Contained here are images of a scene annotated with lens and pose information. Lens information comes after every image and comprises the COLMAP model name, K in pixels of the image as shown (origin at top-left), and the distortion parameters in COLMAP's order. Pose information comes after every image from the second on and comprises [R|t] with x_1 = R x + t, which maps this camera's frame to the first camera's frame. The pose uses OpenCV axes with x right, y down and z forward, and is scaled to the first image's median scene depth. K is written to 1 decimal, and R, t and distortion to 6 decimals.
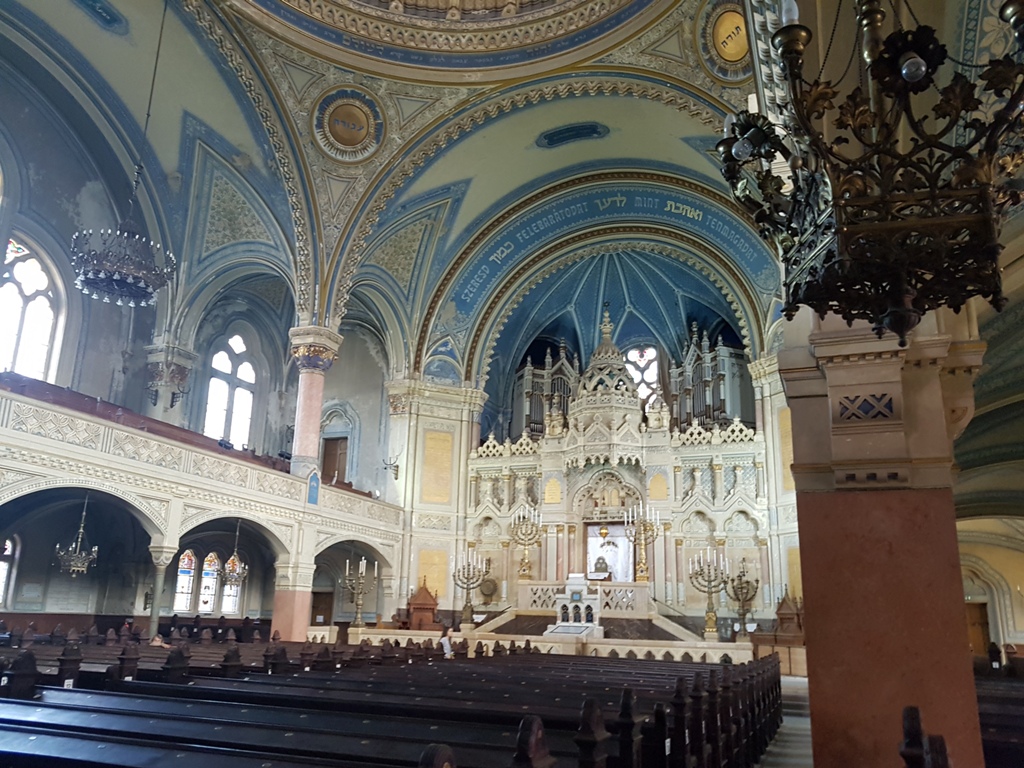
lens RADIAL K [[799.7, 0, 488.4], [0, 799.7, 417.1], [0, 0, 1]] dist [0.012135, -0.002887]
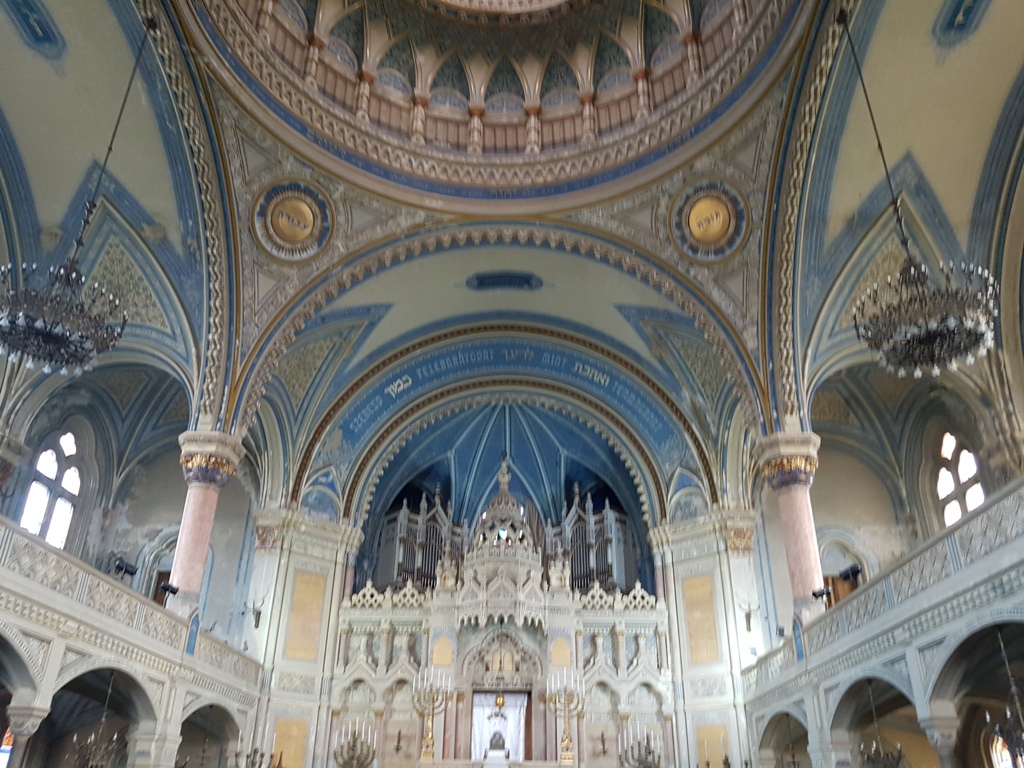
lens RADIAL K [[797.8, 0, 510.3], [0, 797.8, 416.4], [0, 0, 1]] dist [0.059489, -0.060515]
pose [[0.937577, 0.143654, 0.316723, -0.173175], [-0.079187, 0.974962, -0.207795, 0.017036], [-0.338644, 0.169744, 0.925477, 0.100488]]
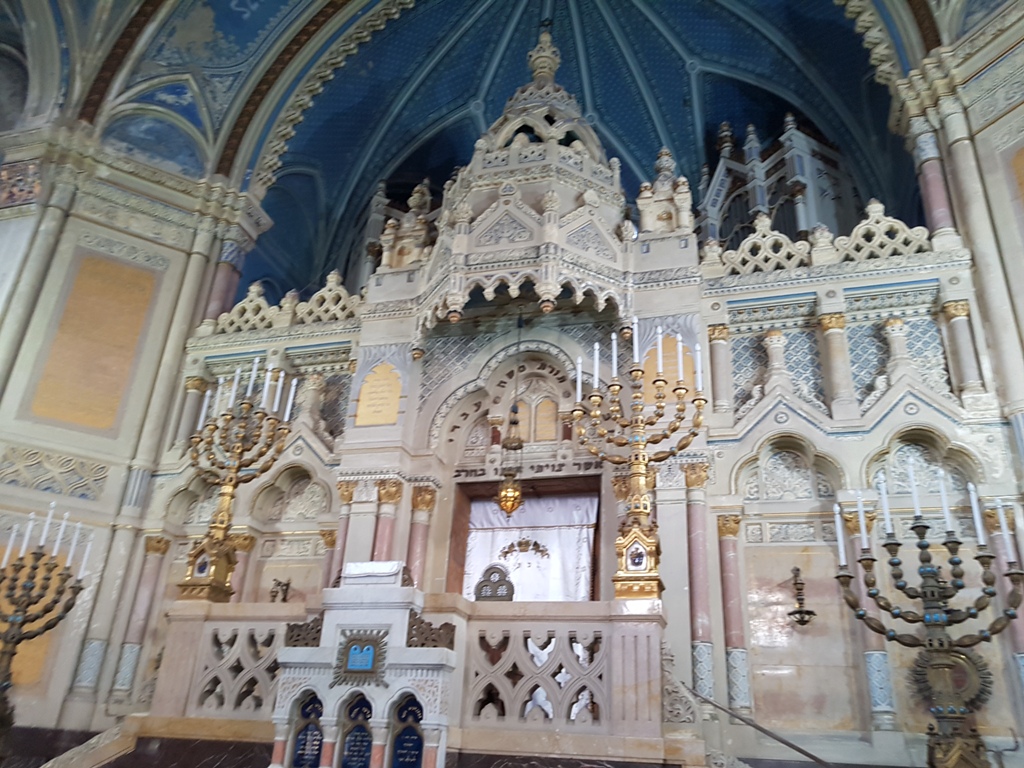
lens RADIAL K [[867.3, 0, 512.0], [0, 867.3, 384.0], [0, 0, 1]] dist [-0.003771, -0.003712]
pose [[0.992771, 0.067827, 0.099018, 0.102589], [-0.049909, 0.983593, -0.173363, 0.156260], [-0.109152, 0.167168, 0.979868, 0.610813]]
